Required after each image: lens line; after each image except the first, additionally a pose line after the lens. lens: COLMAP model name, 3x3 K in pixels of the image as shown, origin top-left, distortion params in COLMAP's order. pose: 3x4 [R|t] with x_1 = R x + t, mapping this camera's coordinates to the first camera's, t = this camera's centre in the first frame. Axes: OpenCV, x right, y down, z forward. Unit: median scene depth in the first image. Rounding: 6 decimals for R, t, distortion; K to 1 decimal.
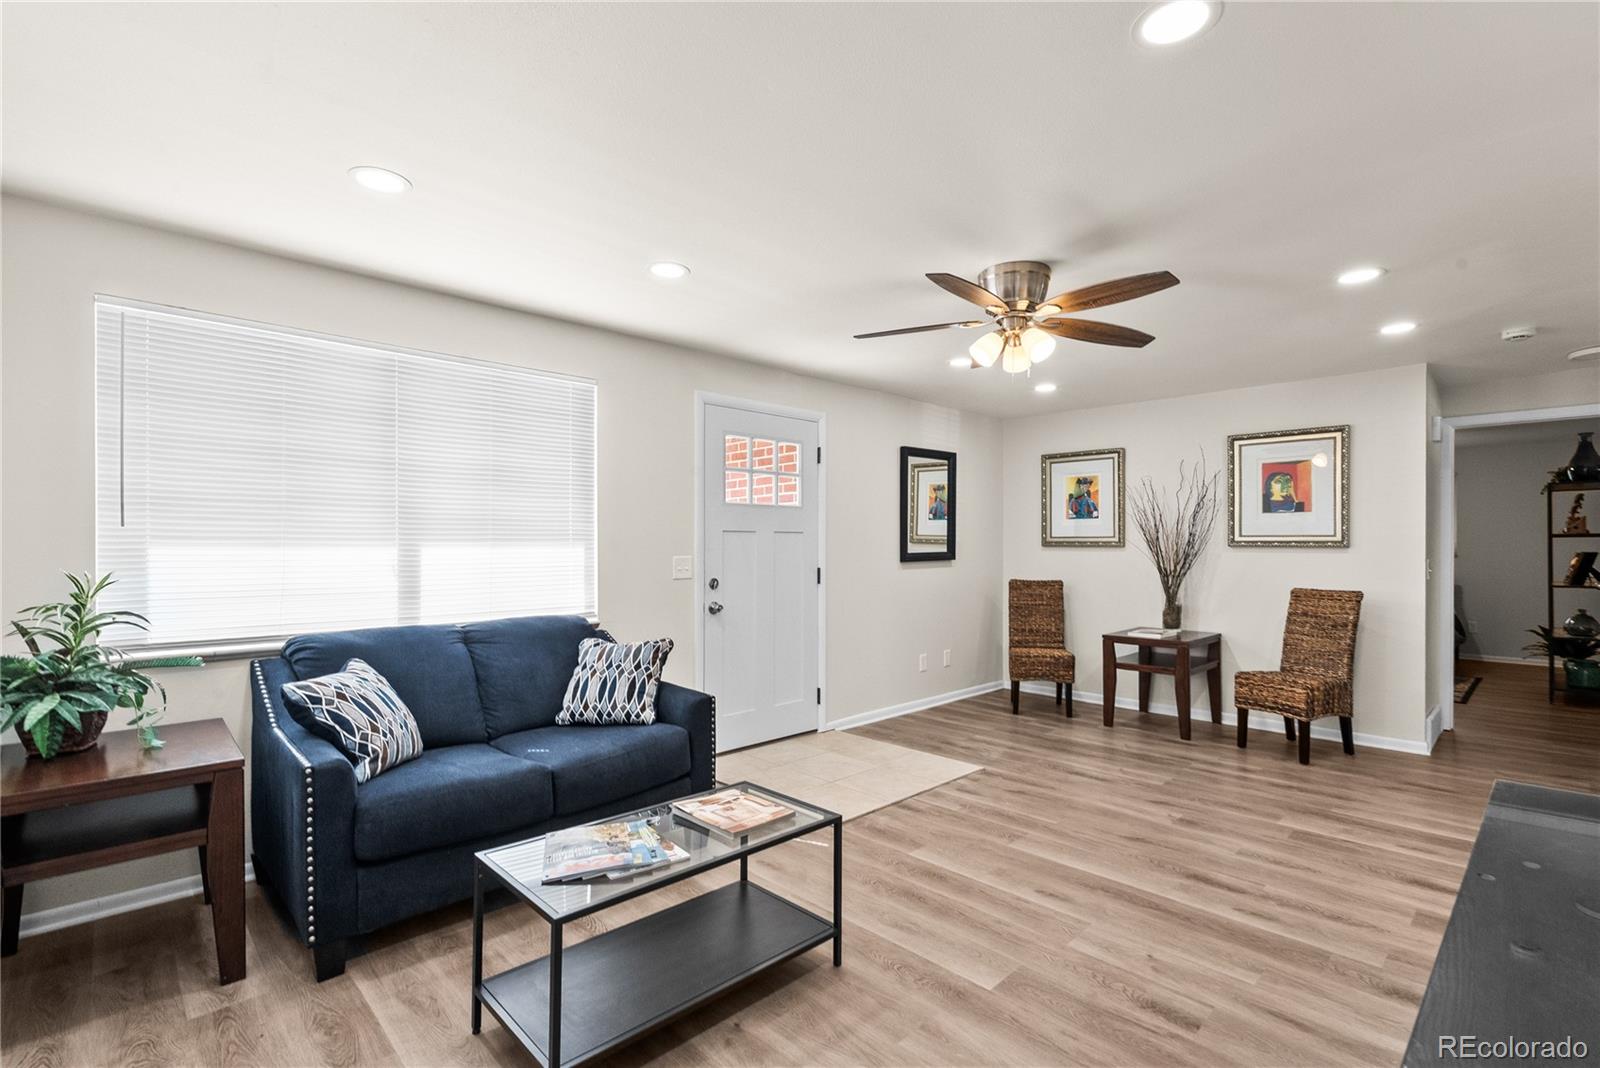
lens RADIAL K [[724.5, 0, 824.8], [0, 724.5, 548.2], [0, 0, 1]] dist [-0.002934, 0.002628]
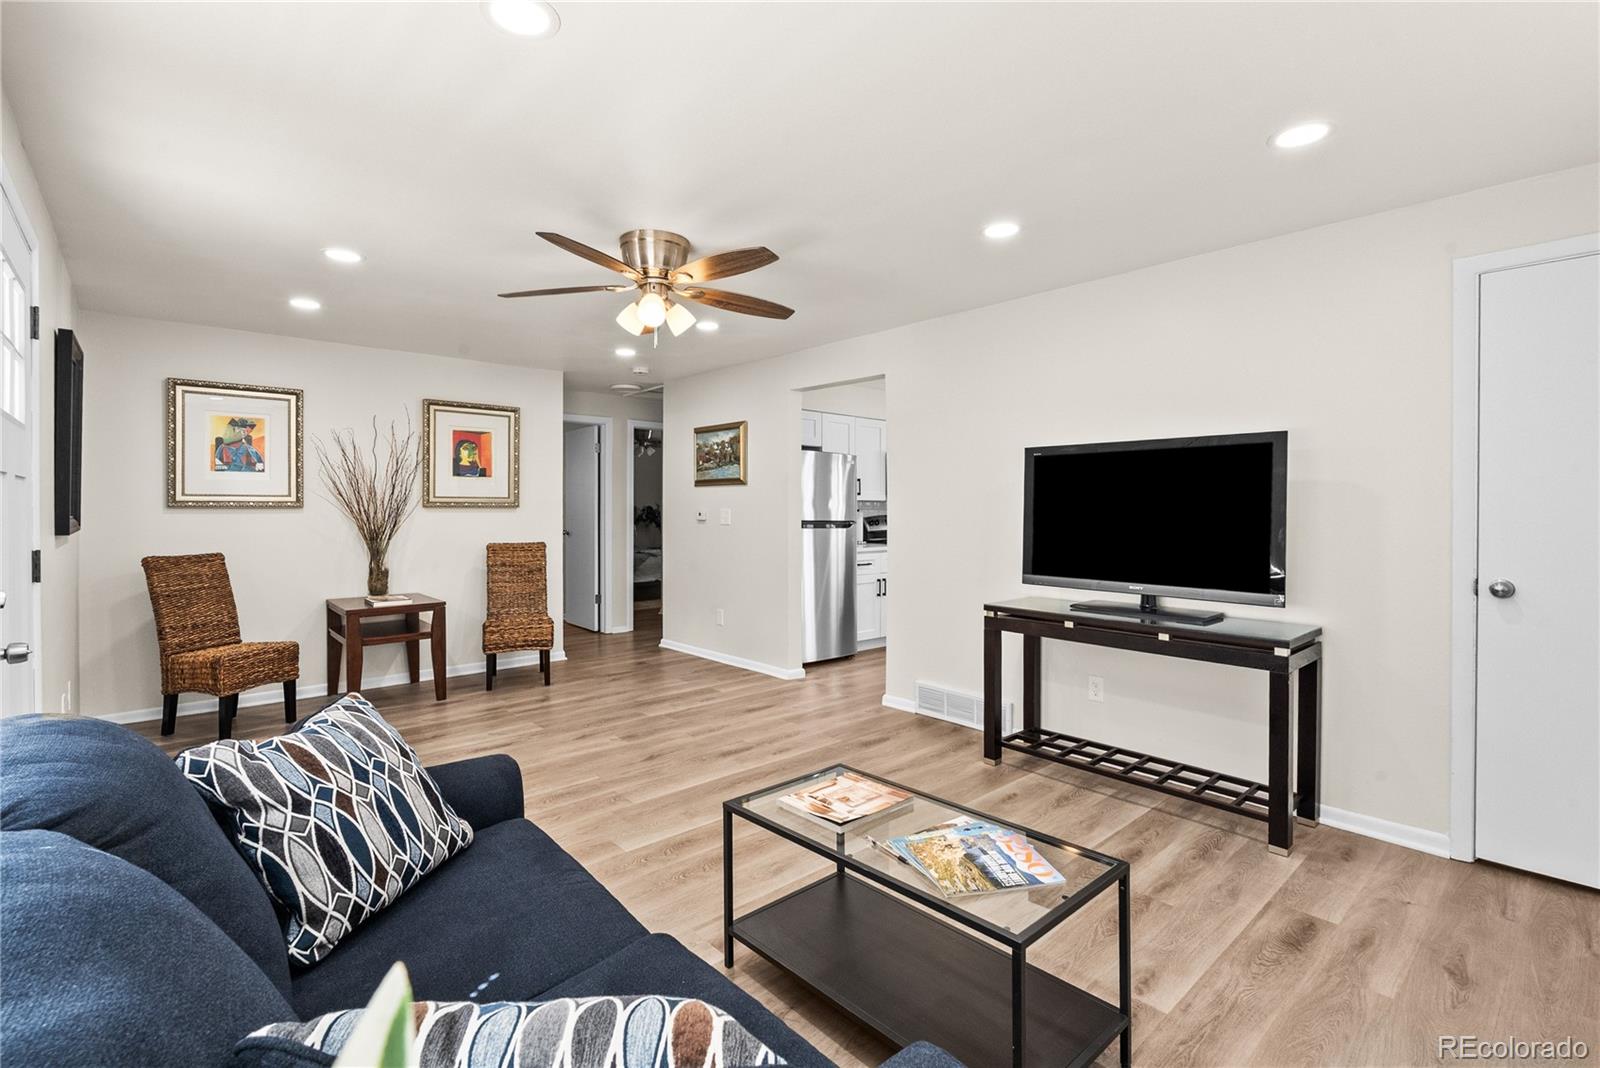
lens RADIAL K [[724.5, 0, 785.7], [0, 724.5, 519.7], [0, 0, 1]] dist [-0.002934, 0.002628]
pose [[0.075186, -0.019231, 0.996984, -0.440951], [0.002189, 0.999815, 0.019121, -0.003131], [-0.997167, 0.000745, 0.075214, 0.428092]]
